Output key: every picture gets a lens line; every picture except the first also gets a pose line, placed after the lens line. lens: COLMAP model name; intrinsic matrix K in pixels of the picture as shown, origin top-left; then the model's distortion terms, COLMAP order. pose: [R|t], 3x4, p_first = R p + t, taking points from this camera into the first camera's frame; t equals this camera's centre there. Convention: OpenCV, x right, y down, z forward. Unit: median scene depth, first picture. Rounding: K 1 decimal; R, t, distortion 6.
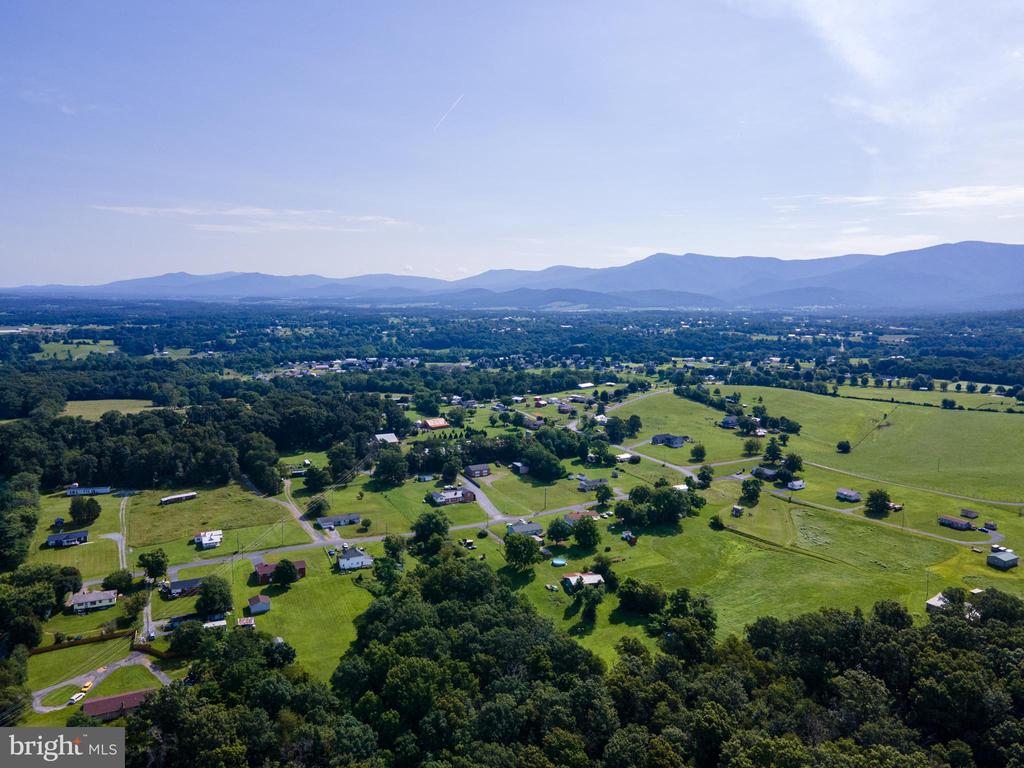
lens RADIAL K [[765.3, 0, 518.4], [0, 765.3, 385.0], [0, 0, 1]] dist [0.038759, 0.010989]
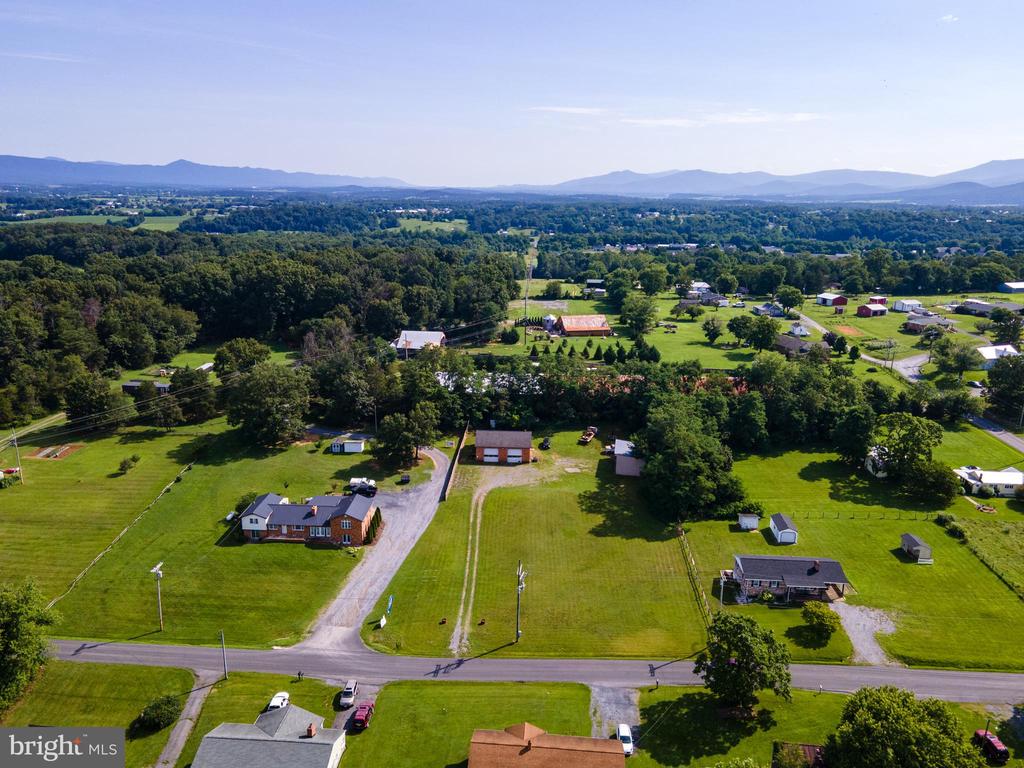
lens RADIAL K [[765.3, 0, 518.4], [0, 765.3, 385.0], [0, 0, 1]] dist [0.038759, 0.010989]
pose [[0.836063, 0.135938, -0.531526, 0.120506], [-0.073838, 0.987883, 0.136508, 0.024387], [0.543643, -0.074883, 0.835970, 0.559493]]
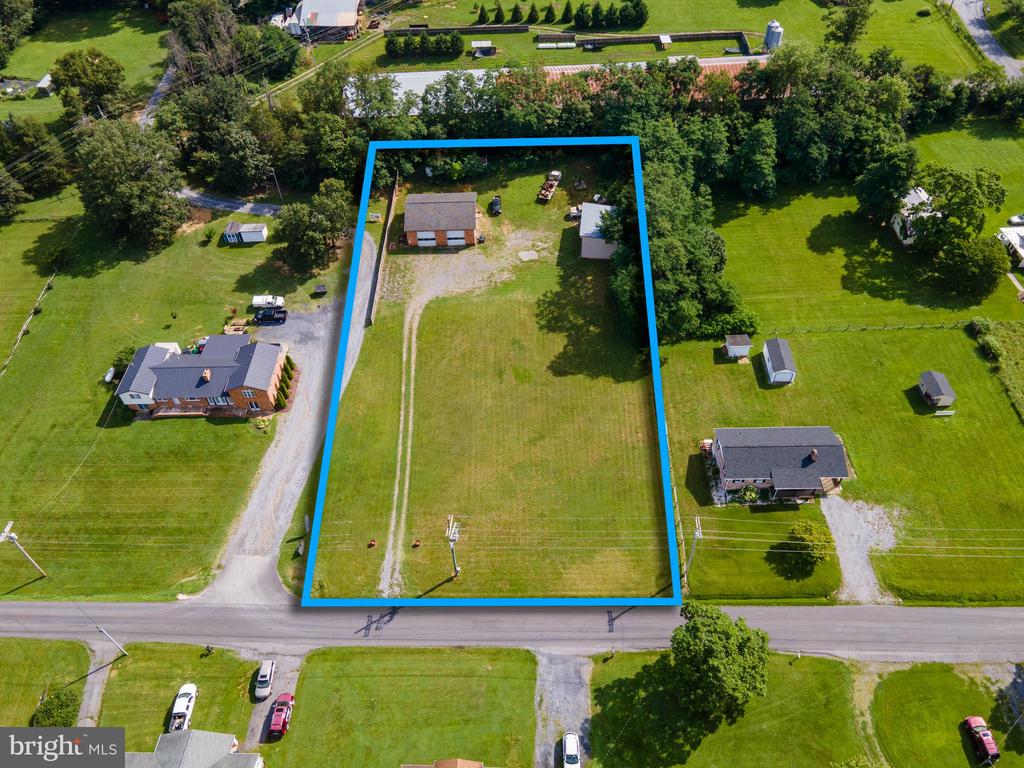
lens RADIAL K [[765.3, 0, 518.4], [0, 765.3, 385.0], [0, 0, 1]] dist [0.038759, 0.010989]
pose [[0.857188, 0.335679, -0.390575, 0.090127], [-0.019745, 0.779254, 0.626397, -0.022087], [0.514626, -0.529228, 0.674595, 0.630144]]
